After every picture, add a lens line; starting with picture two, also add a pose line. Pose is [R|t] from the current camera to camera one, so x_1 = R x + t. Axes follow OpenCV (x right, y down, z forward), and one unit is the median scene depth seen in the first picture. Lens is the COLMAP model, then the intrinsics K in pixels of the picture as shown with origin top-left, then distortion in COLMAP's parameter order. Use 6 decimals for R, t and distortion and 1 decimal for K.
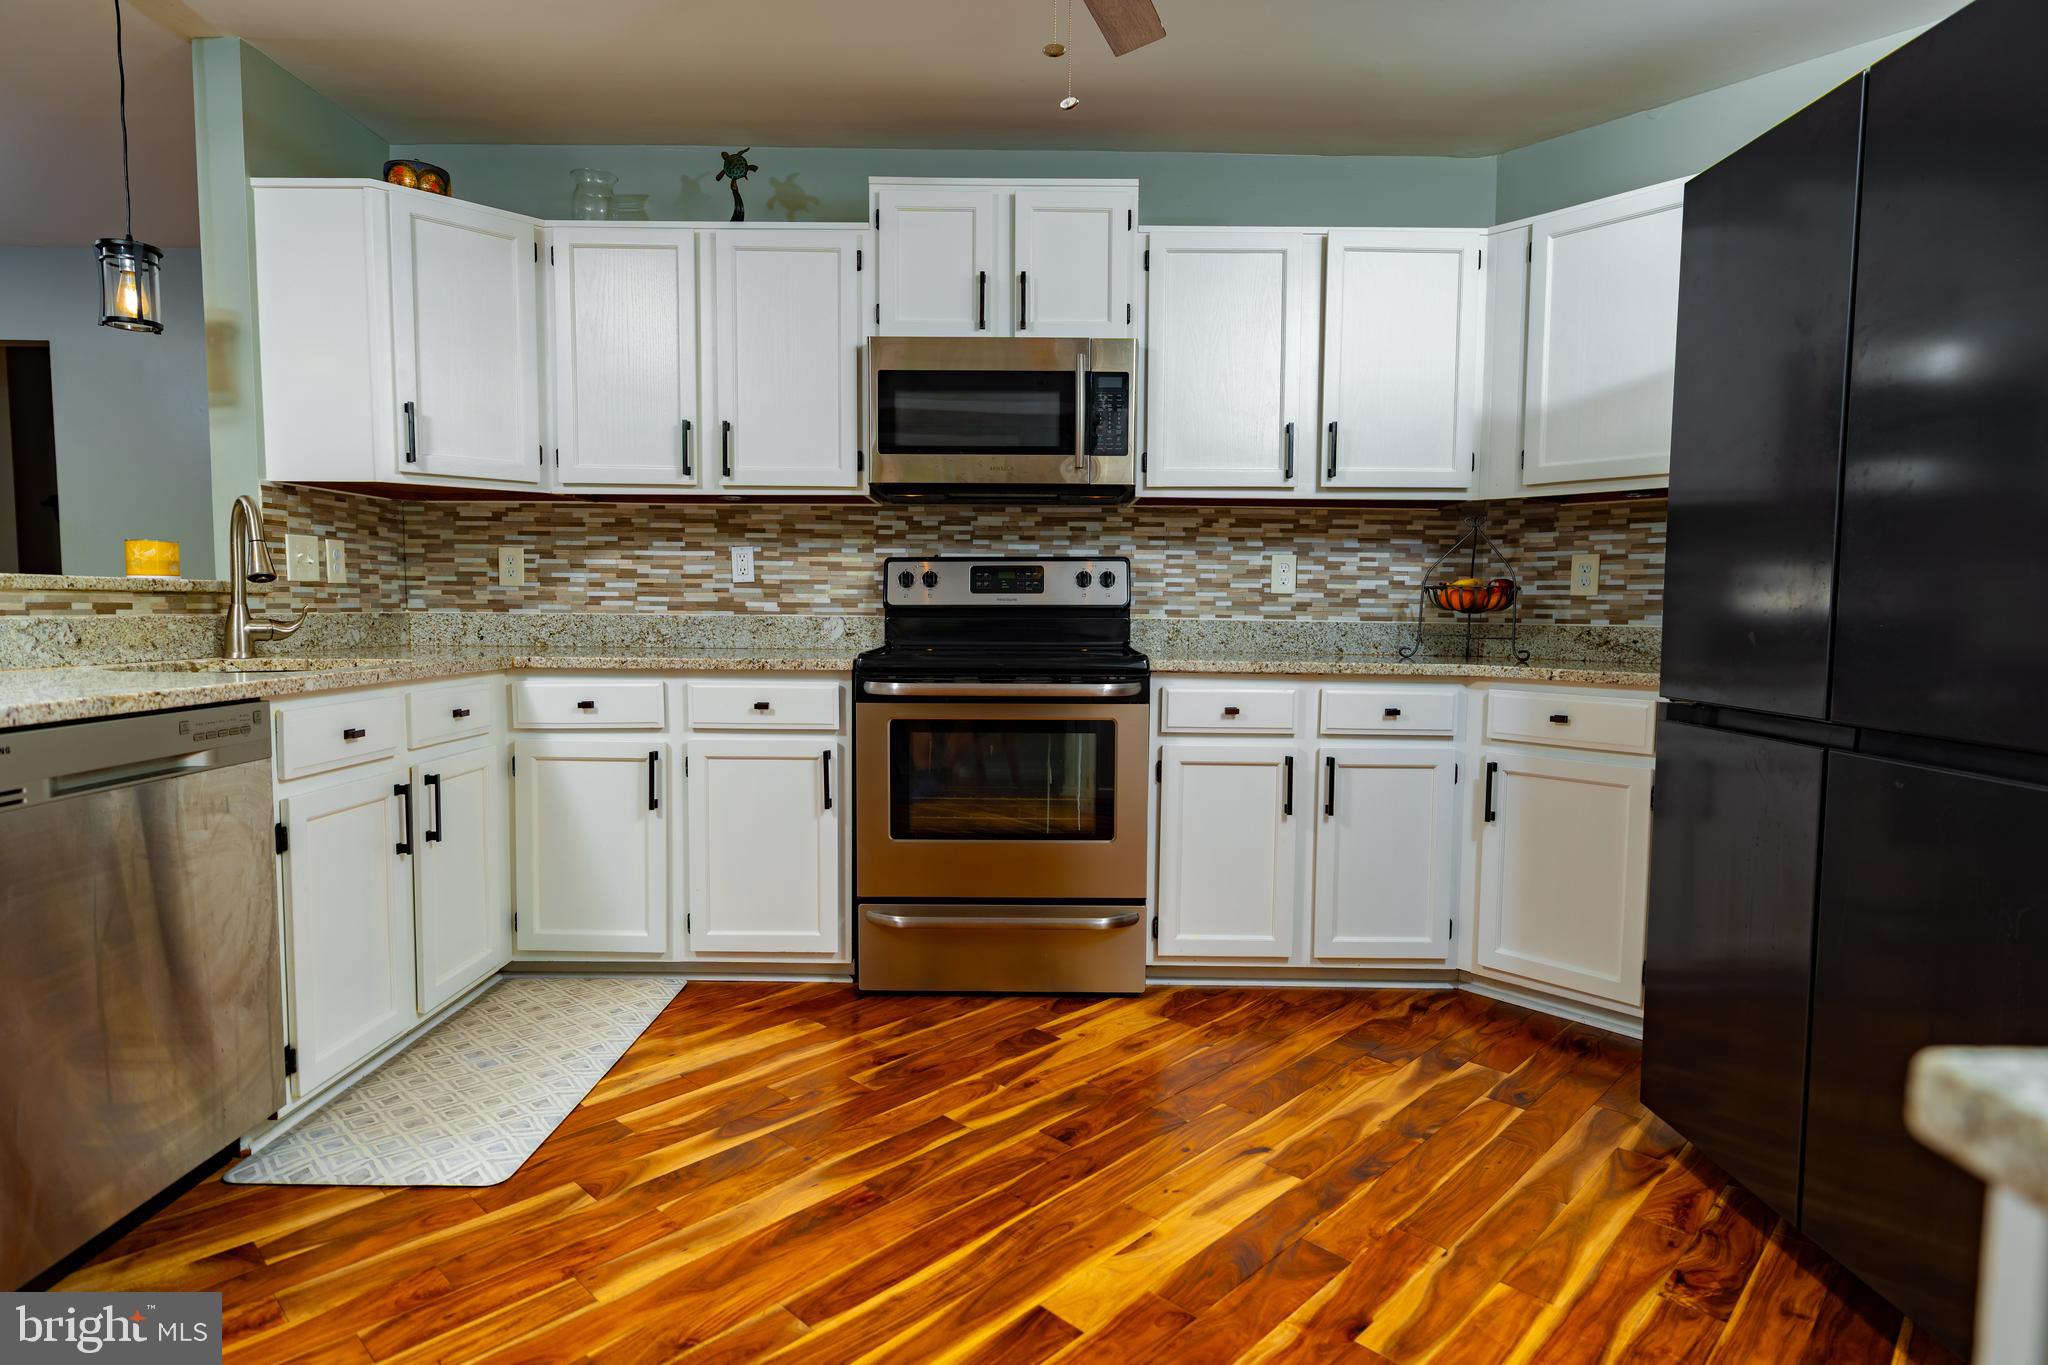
lens RADIAL K [[1092.4, 0, 1024.0], [0, 1092.4, 682.5], [0, 0, 1]] dist [0.005193, -0.000198]
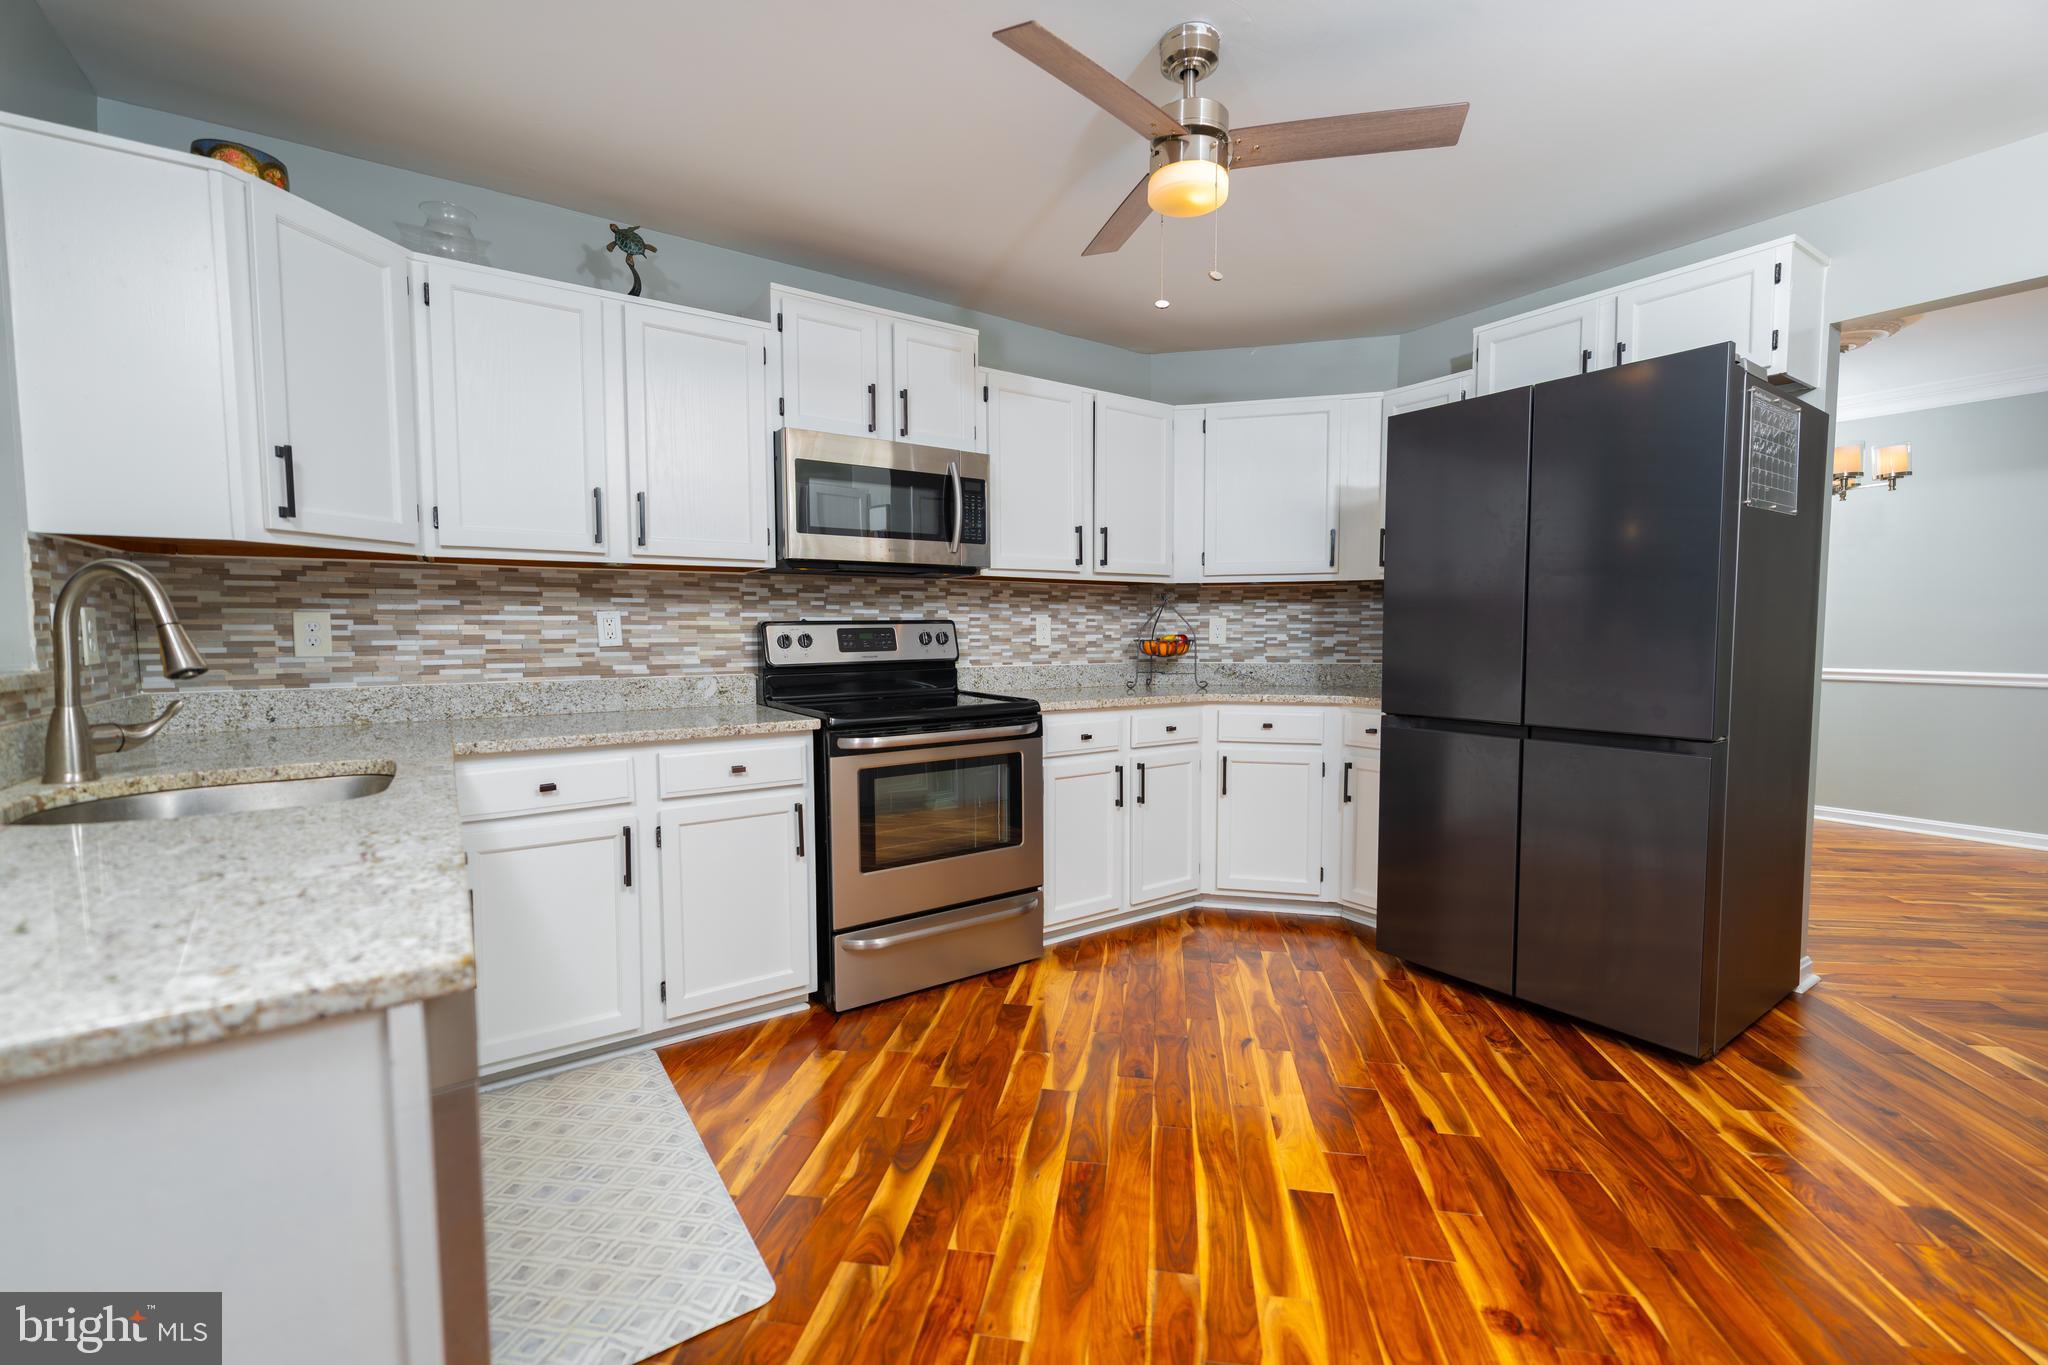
lens RADIAL K [[852.5, 0, 1024.0], [0, 852.5, 682.5], [0, 0, 1]] dist [-0.000757, -0.000578]
pose [[0.821082, -0.047251, 0.568852, -0.406331], [0.051143, 0.998650, 0.009131, -0.047411], [-0.568515, 0.021596, 0.822390, 0.139015]]
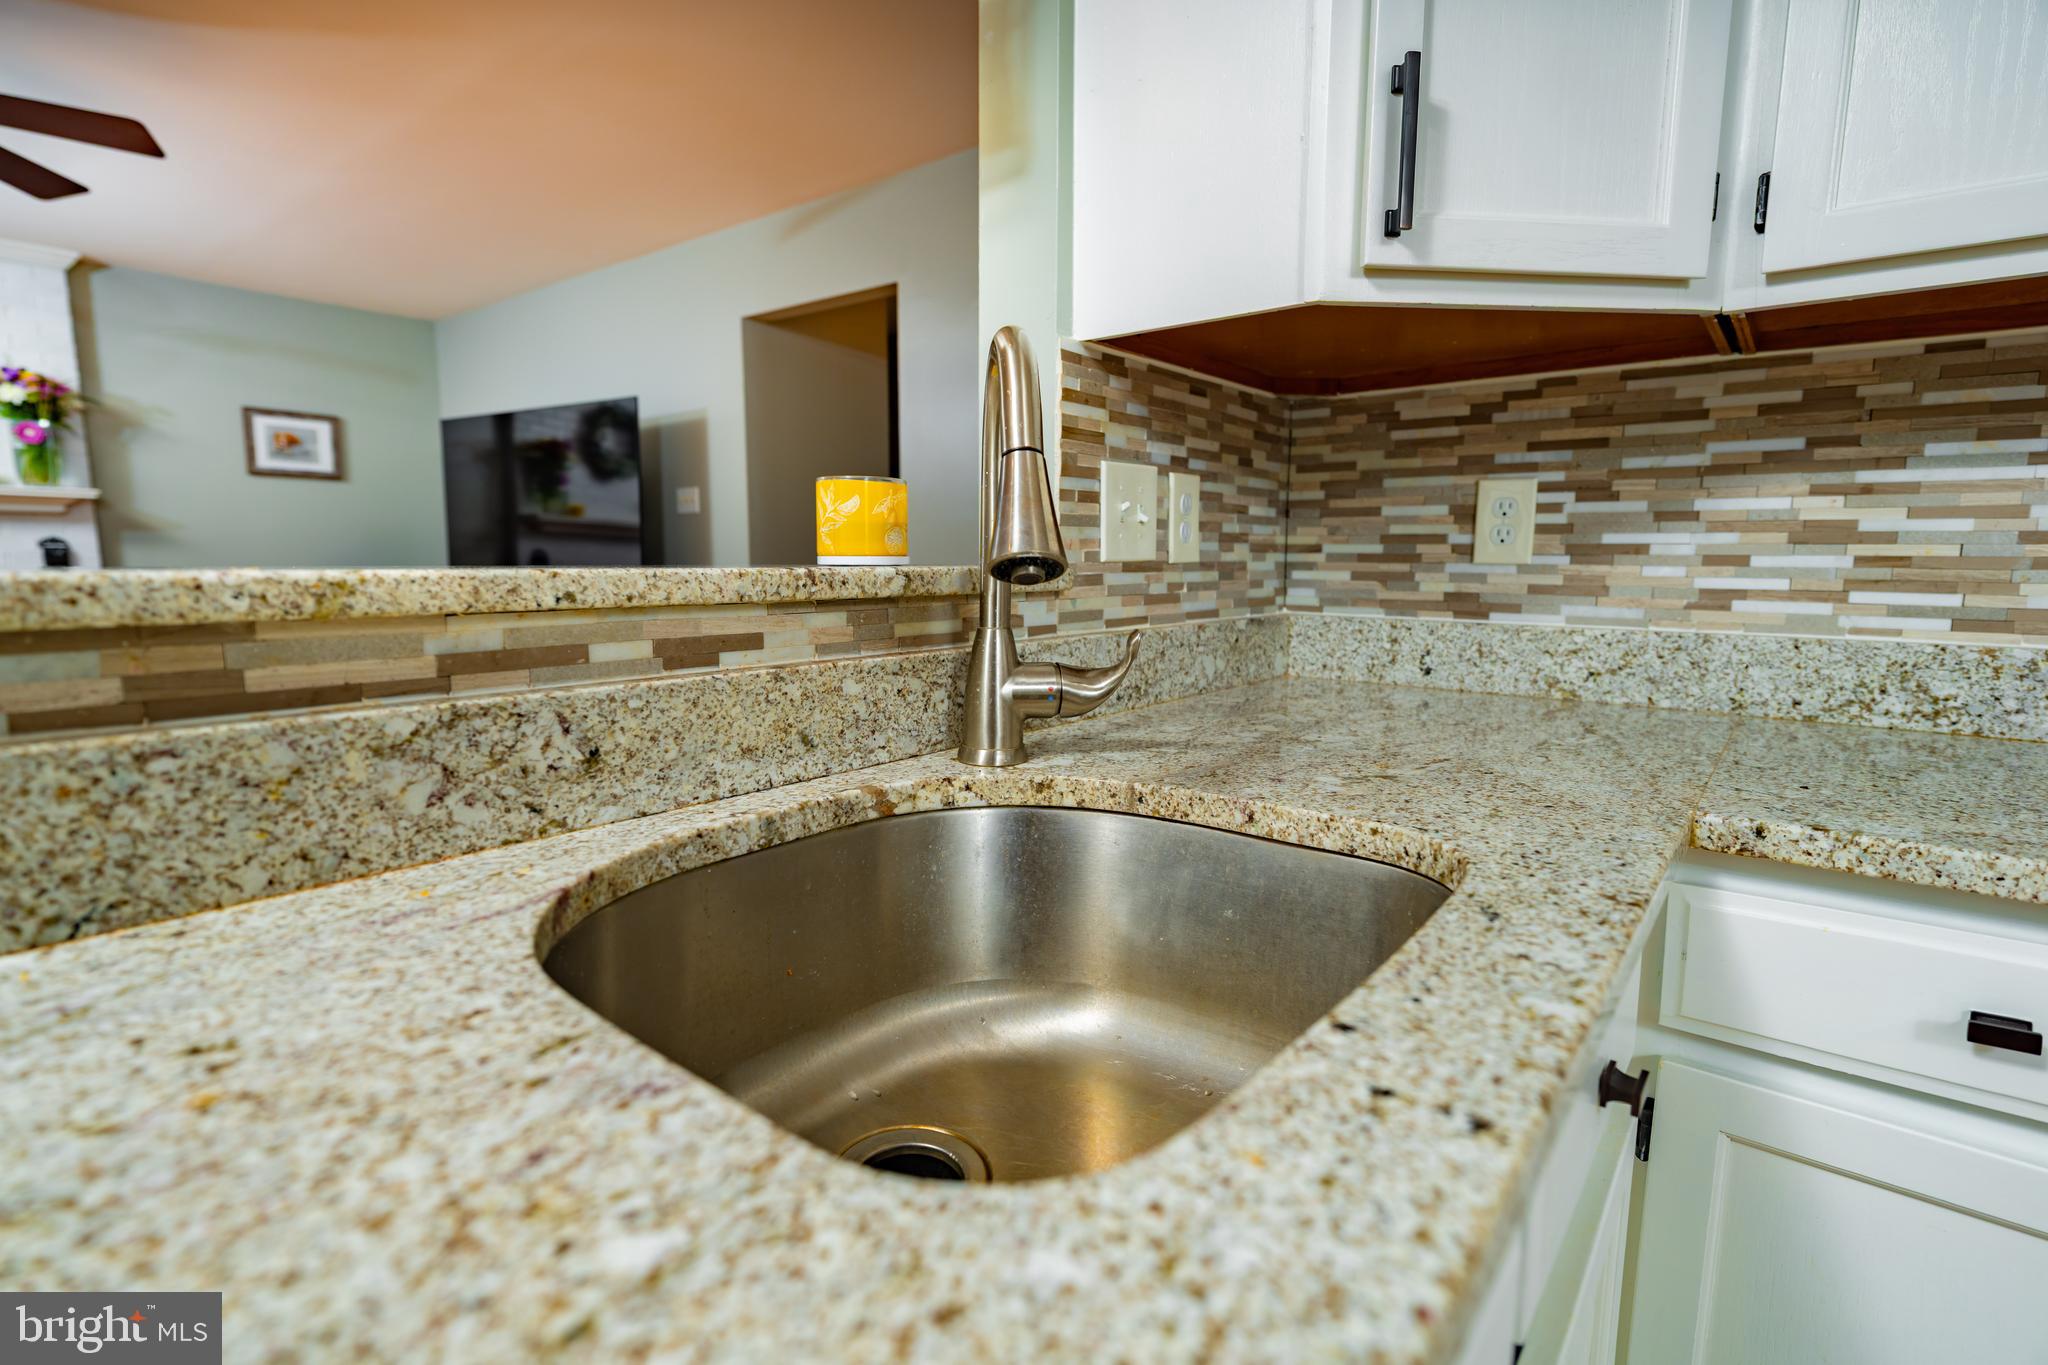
lens RADIAL K [[974.1, 0, 1032.3], [0, 974.1, 681.1], [0, 0, 1]] dist [0.000528, 0.000134]
pose [[0.786799, 0.076221, -0.612485, -0.381587], [-0.043316, 0.996718, 0.068393, -0.060381], [0.615687, -0.027281, 0.787518, 0.570728]]
